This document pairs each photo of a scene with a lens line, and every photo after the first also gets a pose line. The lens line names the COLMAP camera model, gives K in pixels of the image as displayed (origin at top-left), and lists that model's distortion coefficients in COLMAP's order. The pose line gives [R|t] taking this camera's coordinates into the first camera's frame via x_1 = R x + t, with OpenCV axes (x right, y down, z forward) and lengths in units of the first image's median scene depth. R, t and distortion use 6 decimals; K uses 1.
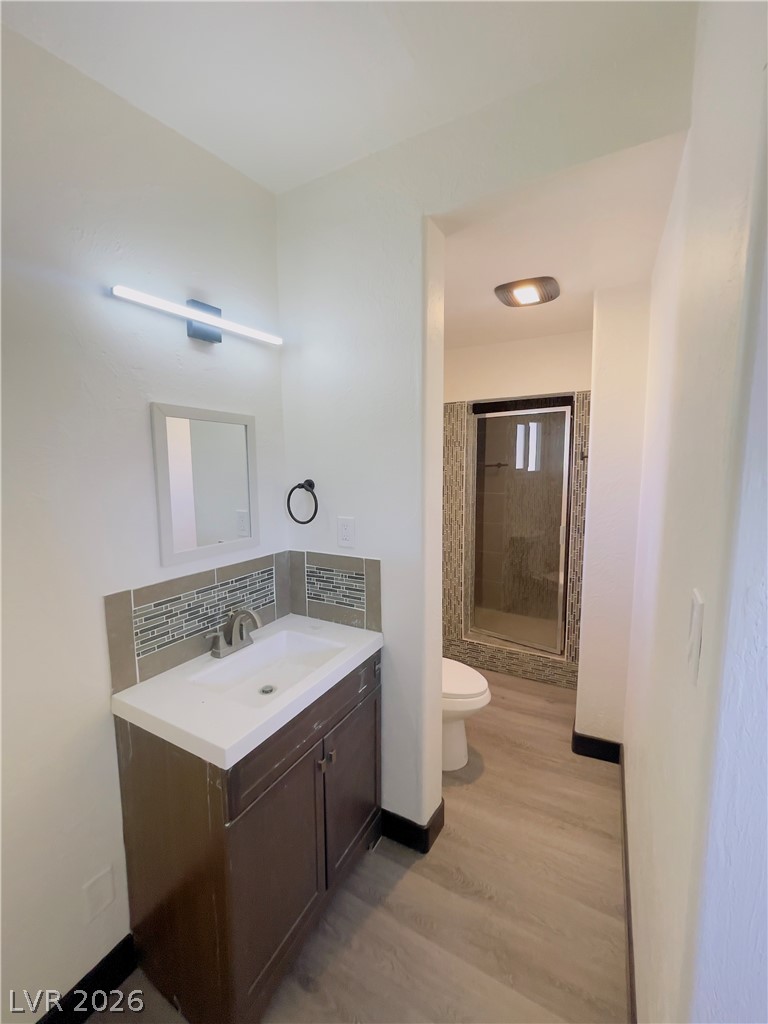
lens RADIAL K [[416.2, 0, 384.0], [0, 416.2, 512.0], [0, 0, 1]] dist [0.002385, 0.000606]
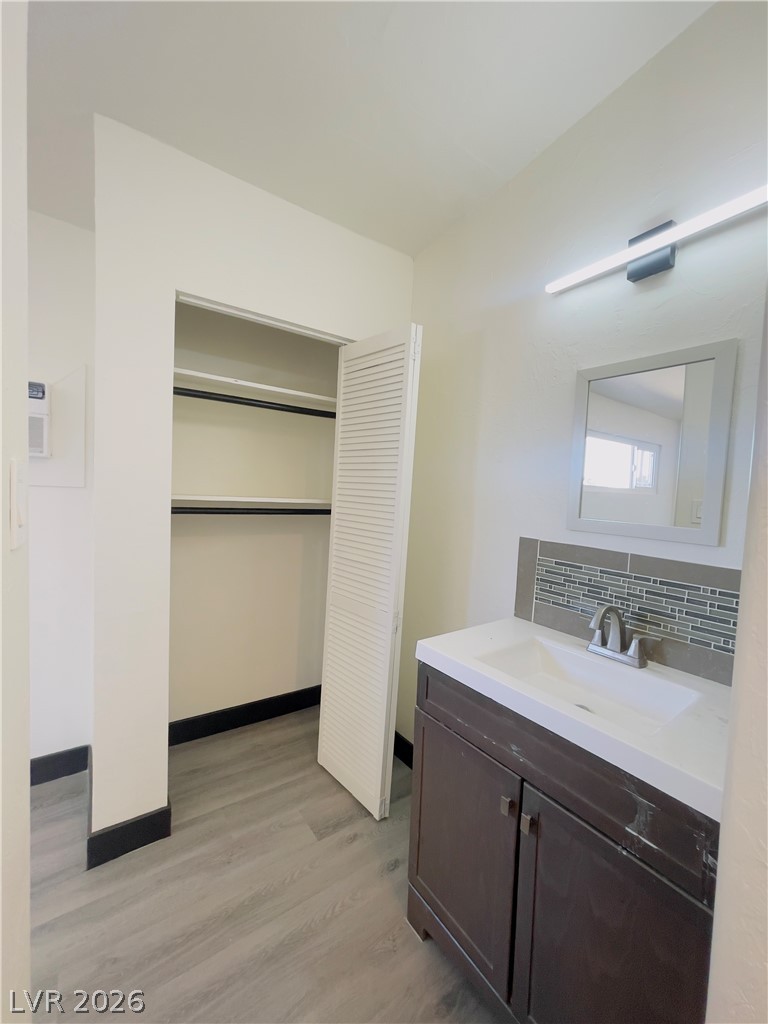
lens RADIAL K [[416.2, 0, 384.0], [0, 416.2, 512.0], [0, 0, 1]] dist [0.002385, 0.000606]
pose [[-0.422345, 0.035394, -0.905744, 0.557179], [-0.144185, 0.983891, 0.105681, 0.042525], [0.894894, 0.175229, -0.410438, 0.942993]]
